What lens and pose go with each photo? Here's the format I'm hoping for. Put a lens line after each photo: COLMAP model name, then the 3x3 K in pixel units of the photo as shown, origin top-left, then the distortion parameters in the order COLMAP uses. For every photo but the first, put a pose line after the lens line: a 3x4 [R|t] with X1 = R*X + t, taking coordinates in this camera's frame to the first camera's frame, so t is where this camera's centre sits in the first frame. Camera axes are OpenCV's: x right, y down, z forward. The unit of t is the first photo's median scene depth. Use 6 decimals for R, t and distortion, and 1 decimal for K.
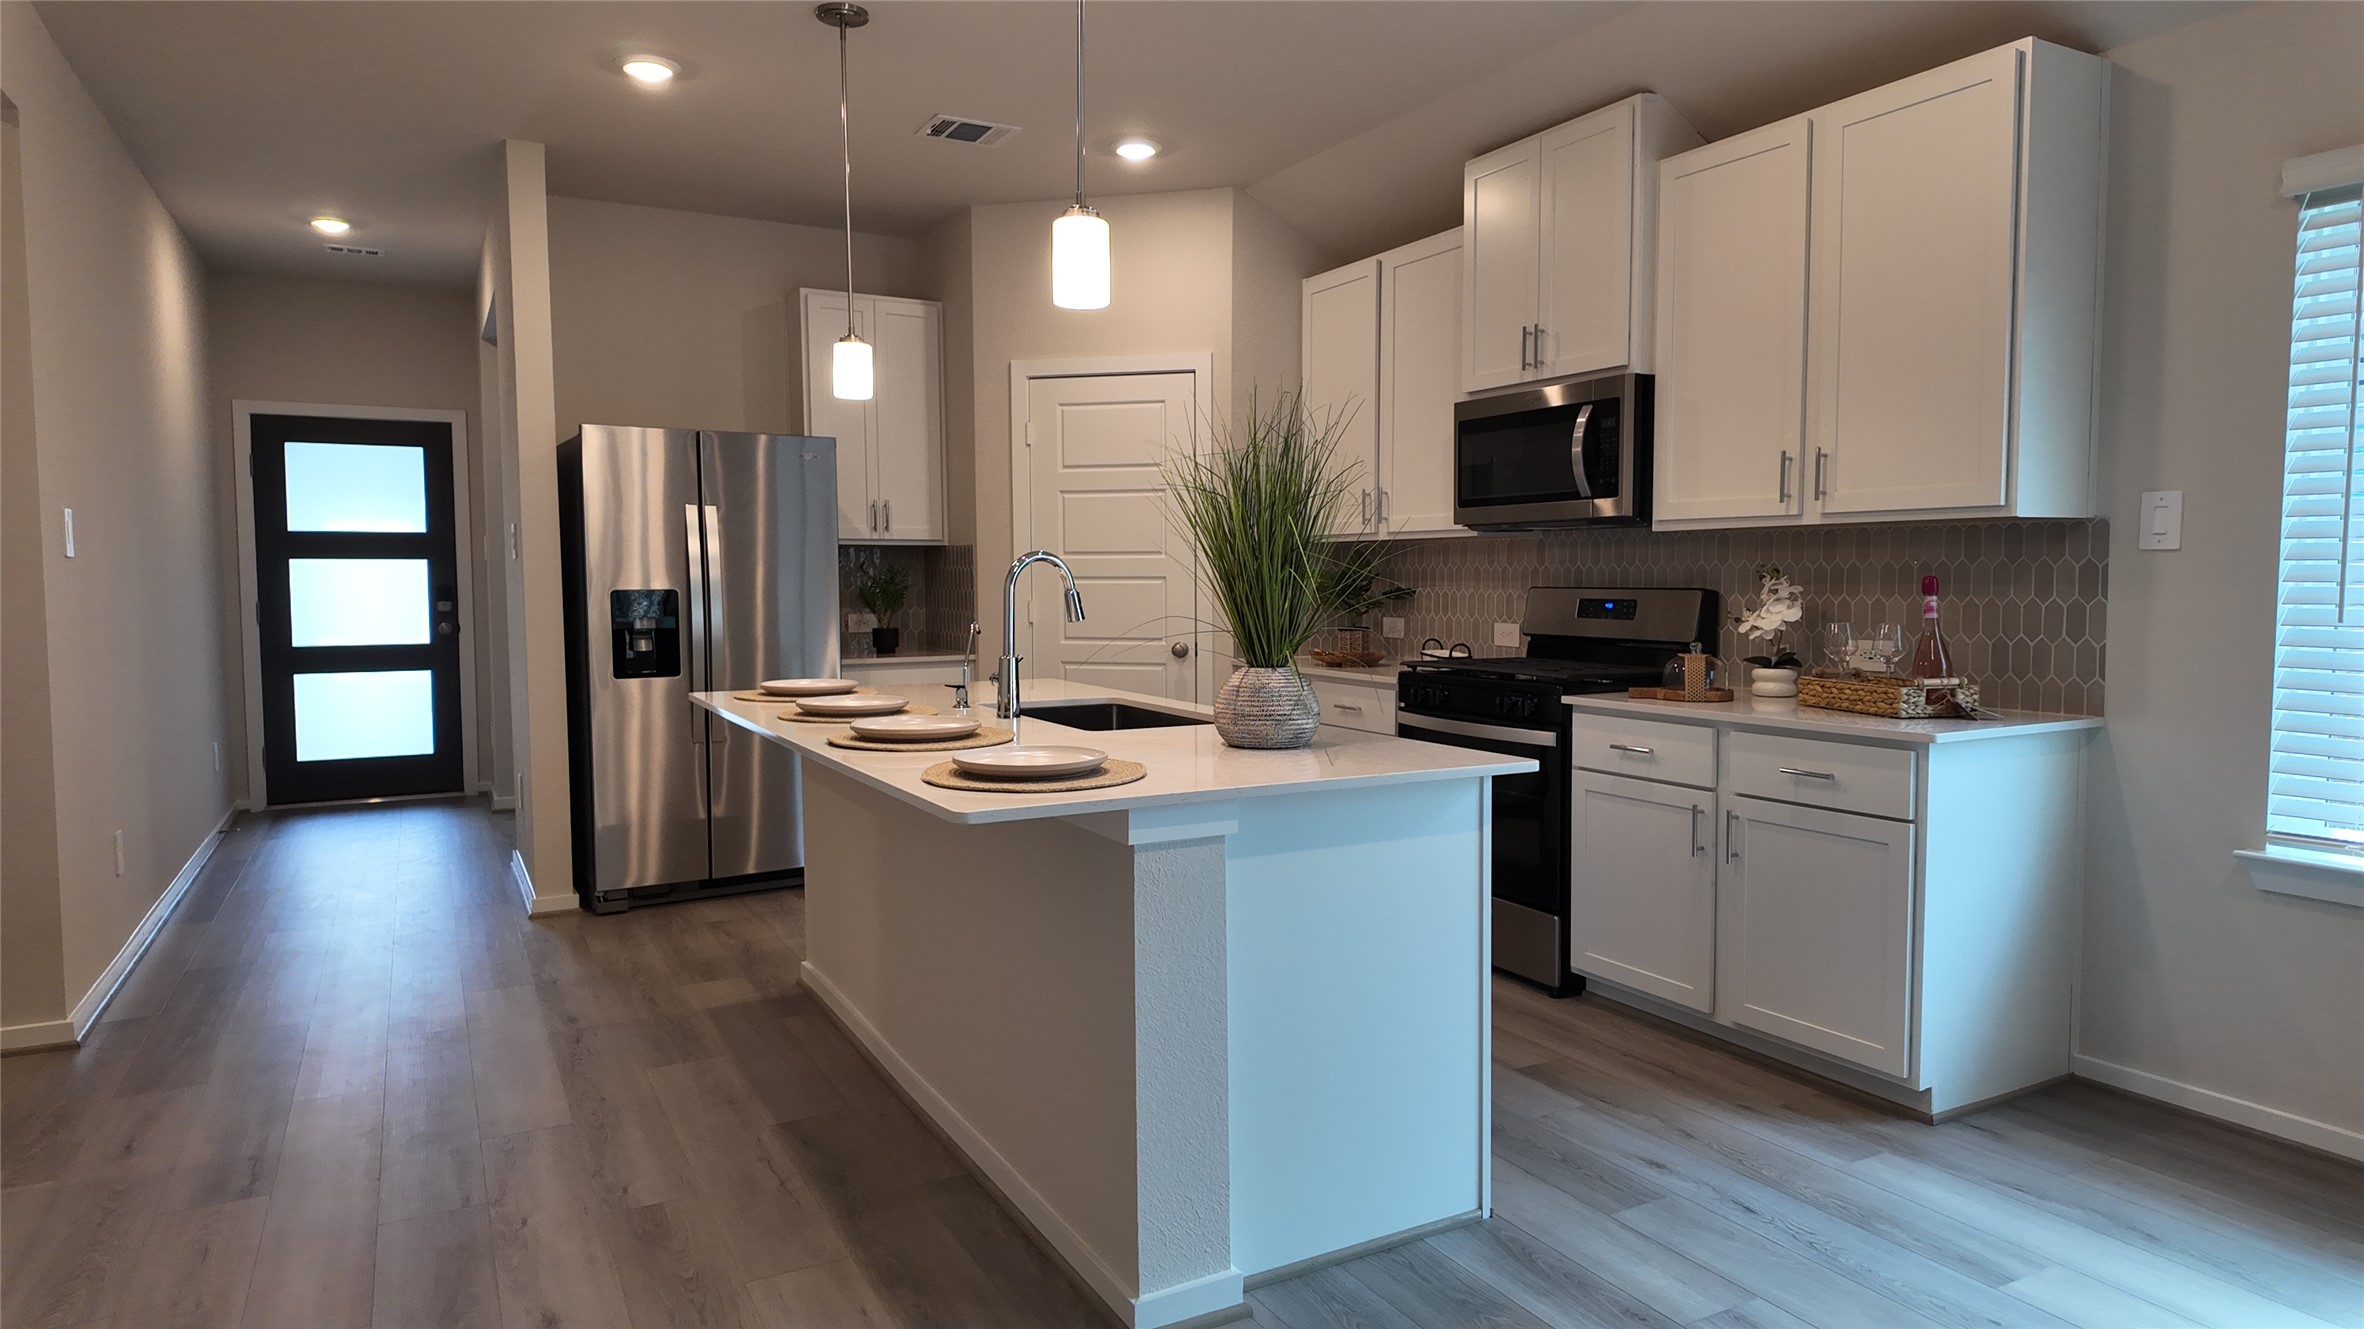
lens RADIAL K [[1393.9, 0, 1193.5], [0, 1393.9, 654.8], [0, 0, 1]] dist [0.088009, -0.090279]
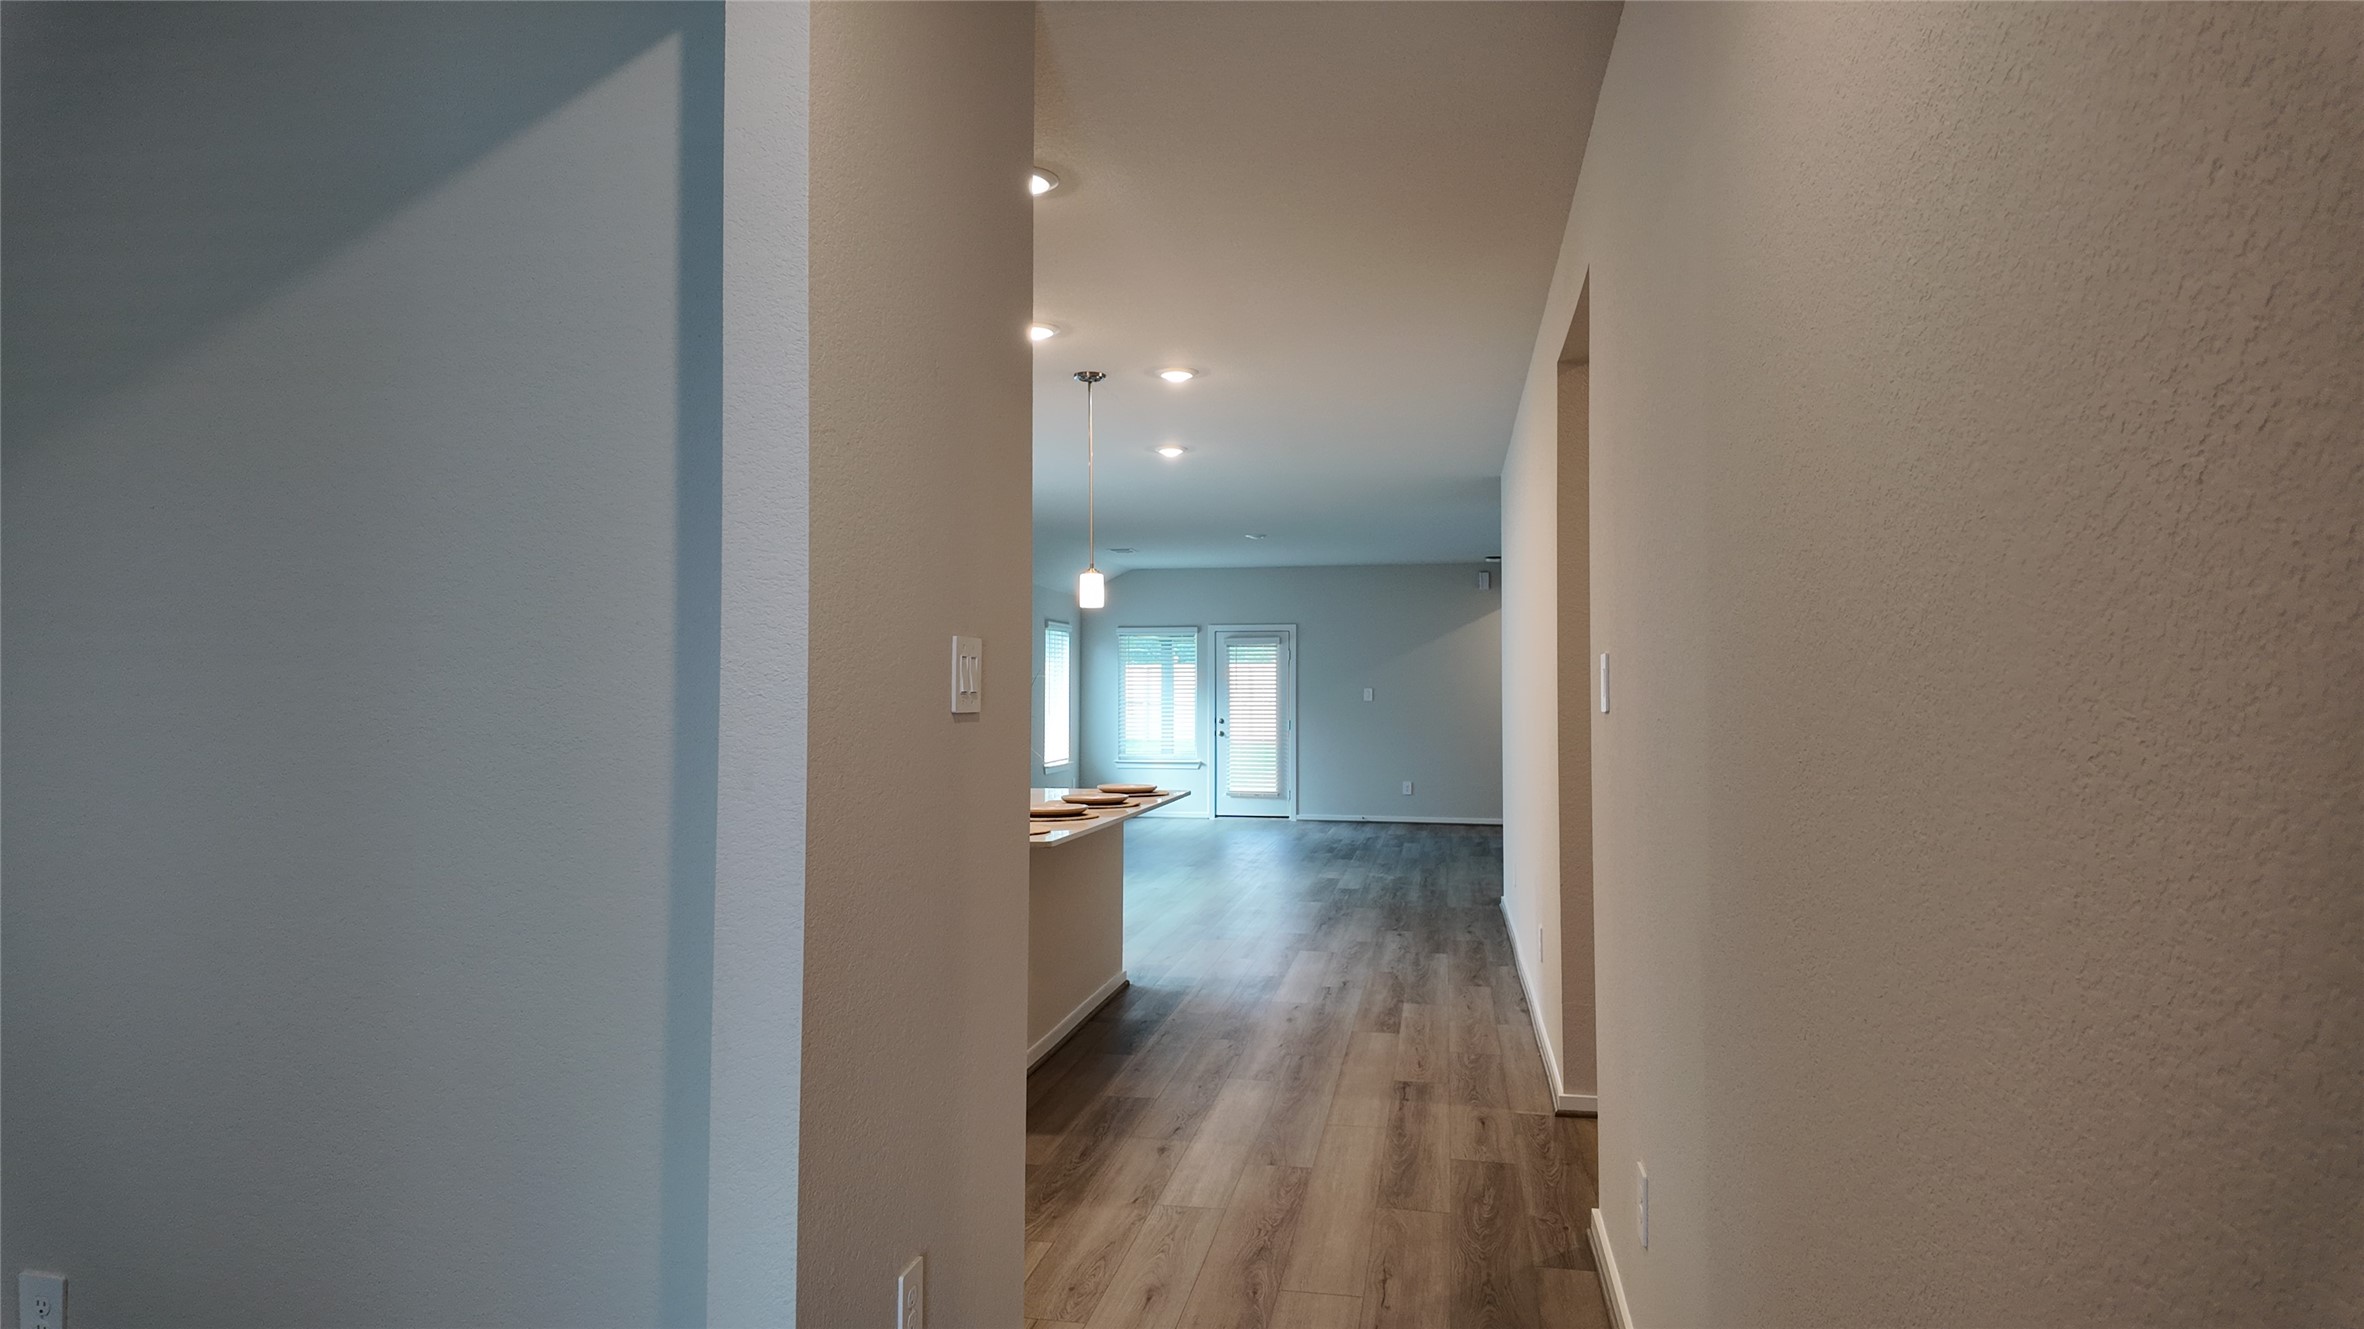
lens RADIAL K [[1334.7, 0, 1182.0], [0, 1334.7, 664.5], [0, 0, 1]] dist [0.338085, -0.000160]
pose [[-0.766470, 0.017548, 0.642040, -0.837213], [0.038672, 0.999074, 0.018860, -0.090346], [-0.641114, 0.039284, -0.766439, 1.323381]]
